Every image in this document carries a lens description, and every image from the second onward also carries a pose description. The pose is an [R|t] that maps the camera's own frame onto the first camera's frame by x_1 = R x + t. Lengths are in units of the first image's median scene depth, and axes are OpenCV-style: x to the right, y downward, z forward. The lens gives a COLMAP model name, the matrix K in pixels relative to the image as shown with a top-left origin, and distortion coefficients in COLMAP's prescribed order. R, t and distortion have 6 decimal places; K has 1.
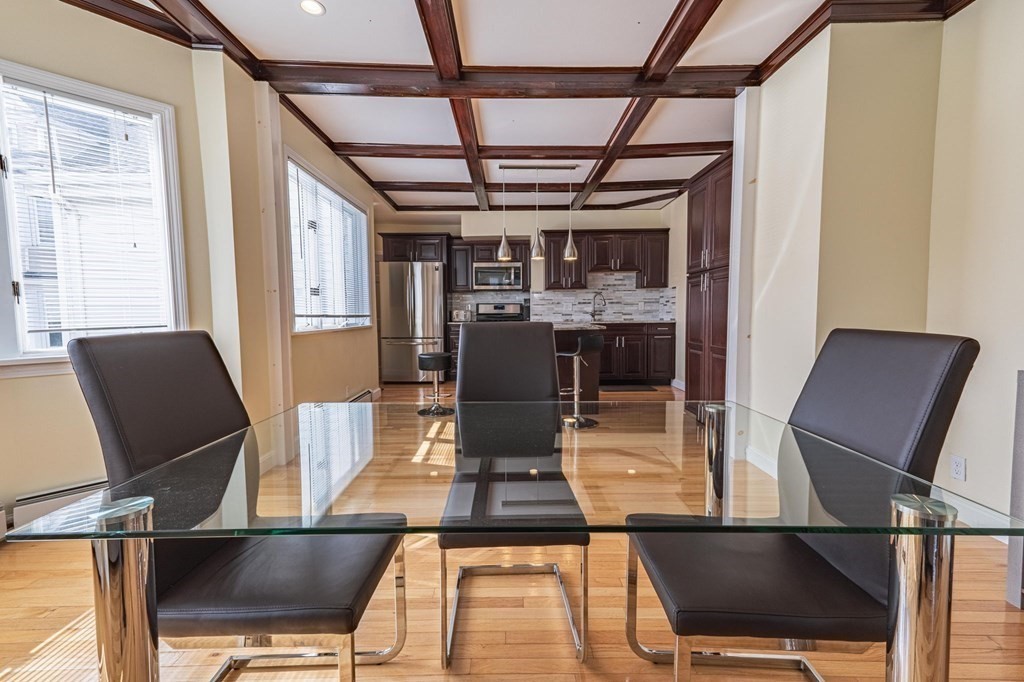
lens RADIAL K [[454.1, 0, 519.4], [0, 454.1, 343.5], [0, 0, 1]] dist [0.016252, 0.000326]
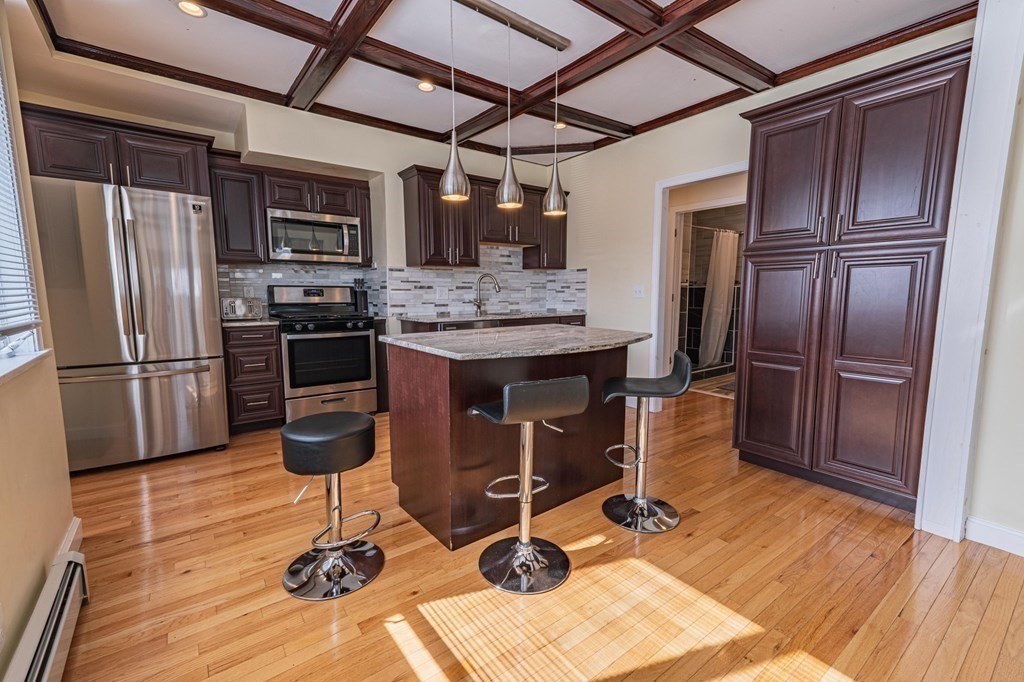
lens RADIAL K [[444.6, 0, 517.4], [0, 444.6, 337.5], [0, 0, 1]] dist [0.031427, 0.000203]
pose [[0.800474, -0.057863, 0.596568, -0.195765], [0.035461, 0.998158, 0.049233, -0.044334], [-0.598318, -0.018255, 0.801051, 0.414209]]
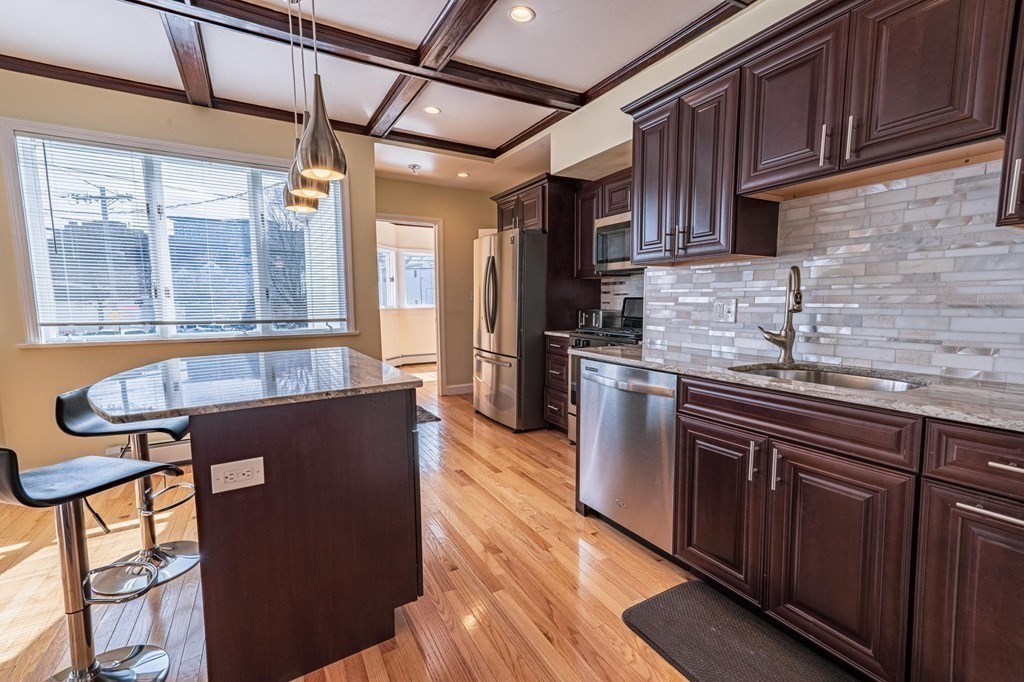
lens RADIAL K [[454.1, 0, 519.4], [0, 454.1, 343.5], [0, 0, 1]] dist [0.016252, 0.000326]
pose [[0.476866, 0.089665, -0.874391, 0.332799], [-0.060251, 0.995778, 0.069254, -0.070071], [0.876909, 0.019659, 0.480255, 0.694530]]
